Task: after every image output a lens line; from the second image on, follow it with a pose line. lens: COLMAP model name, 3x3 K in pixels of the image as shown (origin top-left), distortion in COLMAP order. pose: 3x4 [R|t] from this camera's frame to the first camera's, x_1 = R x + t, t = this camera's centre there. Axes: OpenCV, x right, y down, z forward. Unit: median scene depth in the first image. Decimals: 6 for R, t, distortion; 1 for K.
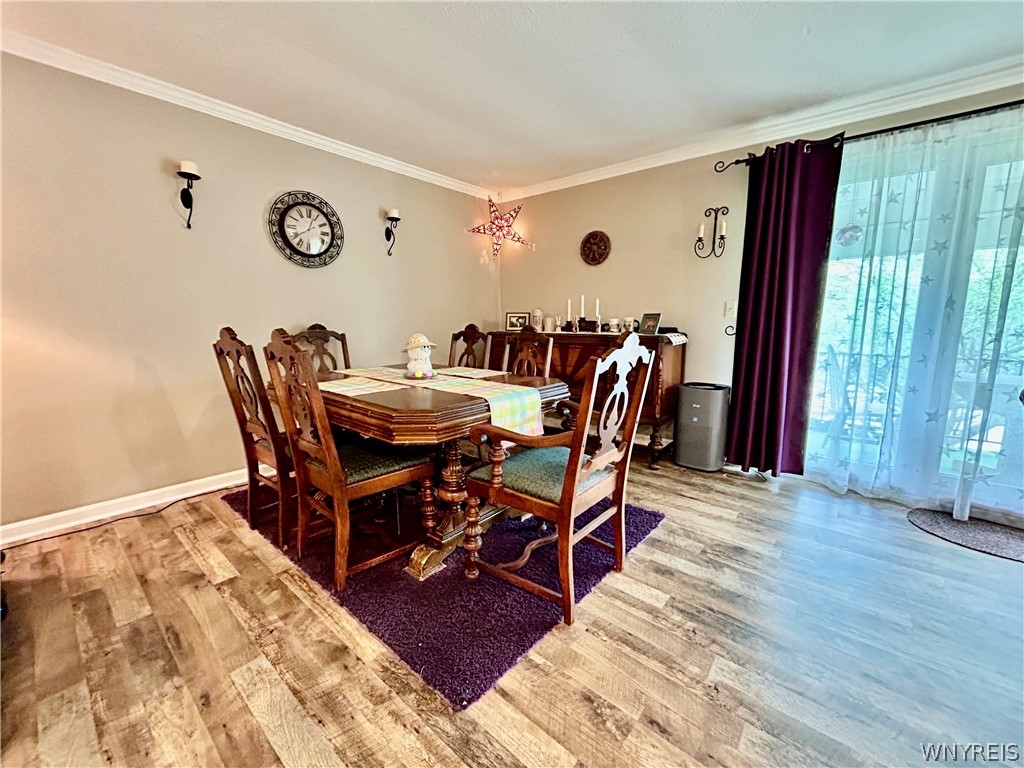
lens RADIAL K [[415.1, 0, 506.2], [0, 415.1, 379.7], [0, 0, 1]] dist [-0.001025, -0.000196]
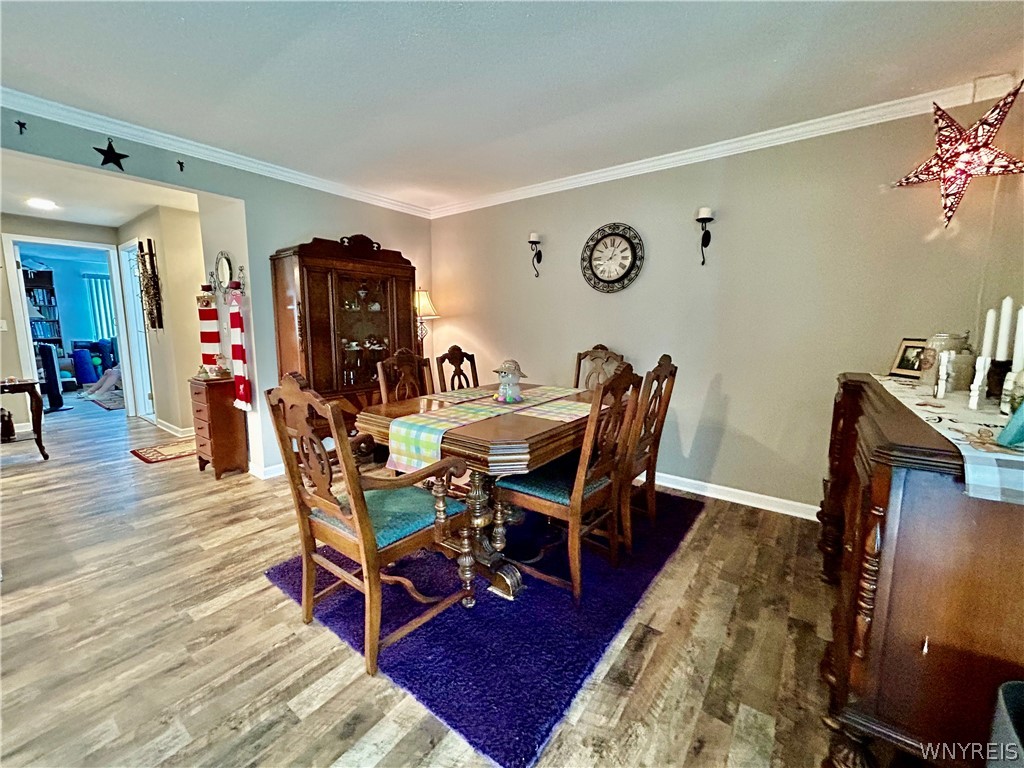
lens RADIAL K [[417.5, 0, 515.1], [0, 417.5, 385.3], [0, 0, 1]] dist [-0.000484, -0.007292]
pose [[0.072036, 0.129347, -0.988979, 0.929759], [-0.159947, 0.980221, 0.116551, -0.183576], [0.984494, 0.149789, 0.091300, 1.050204]]
